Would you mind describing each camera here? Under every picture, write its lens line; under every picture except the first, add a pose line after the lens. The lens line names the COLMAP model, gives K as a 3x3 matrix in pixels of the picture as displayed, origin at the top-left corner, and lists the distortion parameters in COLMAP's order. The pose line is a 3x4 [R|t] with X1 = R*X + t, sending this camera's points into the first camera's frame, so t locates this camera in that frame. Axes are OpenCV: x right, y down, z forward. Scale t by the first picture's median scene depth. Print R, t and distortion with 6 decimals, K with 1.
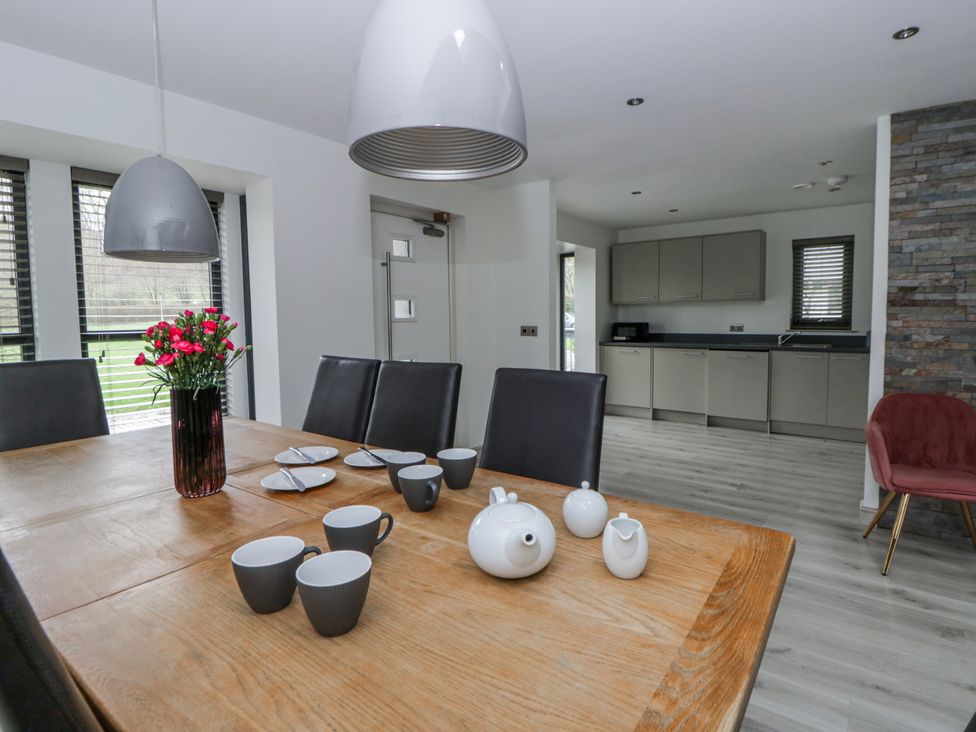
lens RADIAL K [[510.2, 0, 503.9], [0, 510.2, 351.8], [0, 0, 1]] dist [-0.005950, -0.009285]
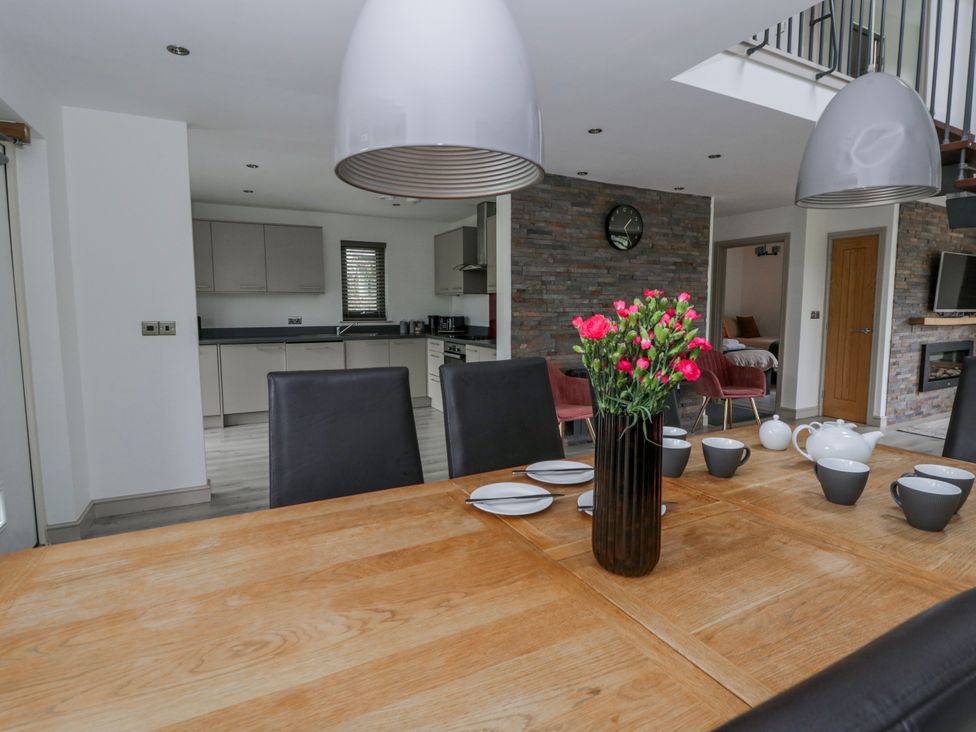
lens RADIAL K [[510.2, 0, 503.5], [0, 510.2, 358.6], [0, 0, 1]] dist [-0.005950, -0.009285]
pose [[0.436506, -0.083553, 0.895813, -0.408874], [0.059793, 0.996171, 0.063778, -0.016575], [-0.897712, 0.025724, 0.439831, 0.275689]]
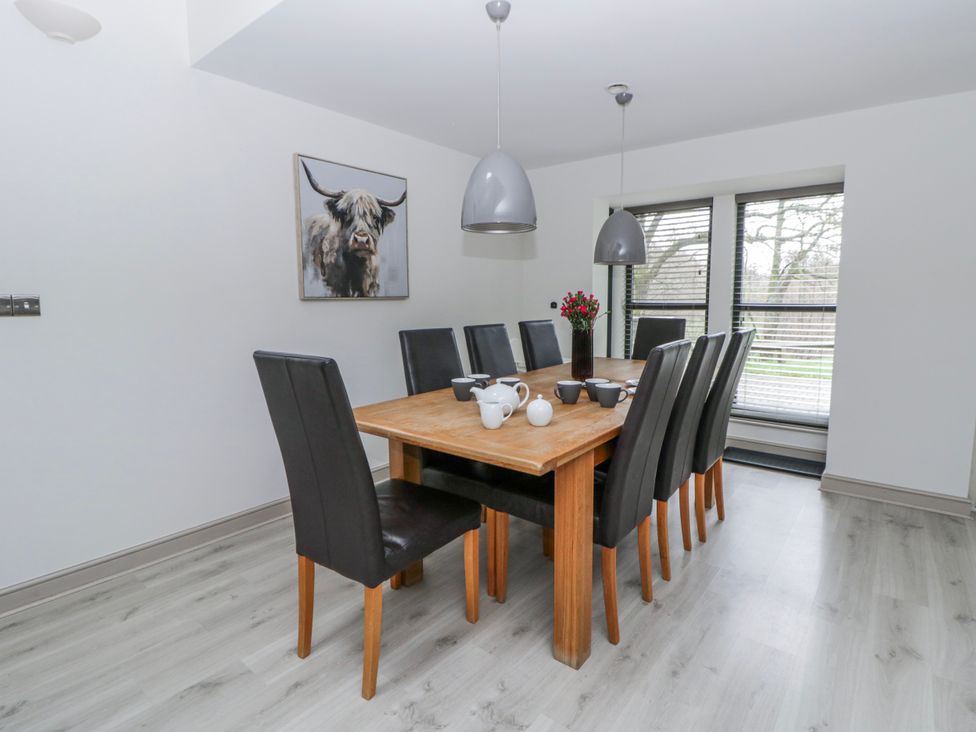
lens RADIAL K [[510.2, 0, 500.5], [0, 510.2, 357.8], [0, 0, 1]] dist [-0.005950, -0.009285]
pose [[-0.029330, 0.129956, -0.991086, 0.480554], [-0.068548, 0.988917, 0.131700, -0.021504], [0.997217, 0.071799, -0.020097, 0.233096]]
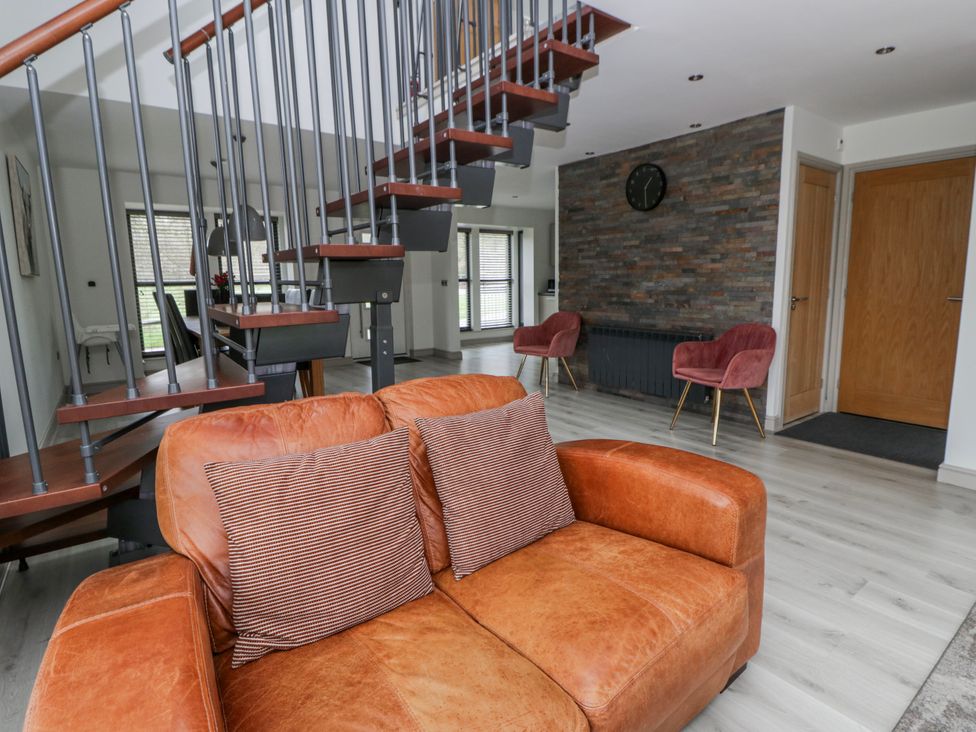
lens RADIAL K [[510.2, 0, 500.9], [0, 510.2, 350.1], [0, 0, 1]] dist [-0.005950, -0.009285]
pose [[0.957720, 0.038309, -0.285141, 0.792606], [-0.018133, 0.997162, 0.073063, 0.061809], [0.287131, -0.064804, 0.955697, -0.666980]]
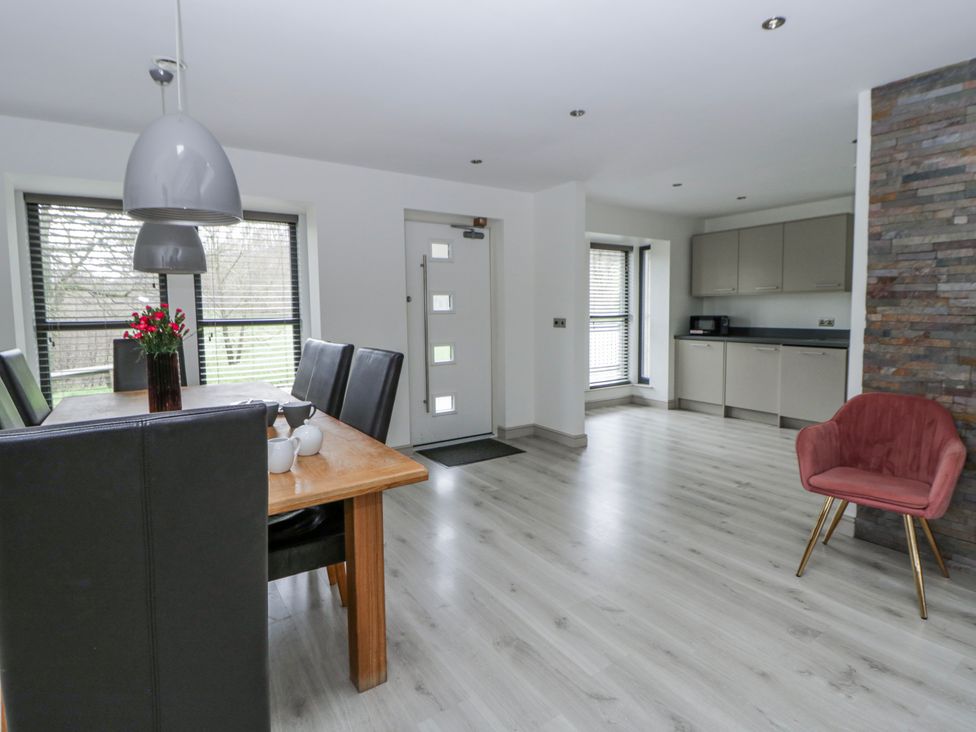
lens RADIAL K [[510.2, 0, 505.0], [0, 510.2, 351.4], [0, 0, 1]] dist [-0.005950, -0.009285]
pose [[0.945462, 0.027808, -0.324542, 0.313448], [-0.023375, 0.999573, 0.017553, 0.003836], [0.324892, -0.009009, 0.945708, -0.060181]]
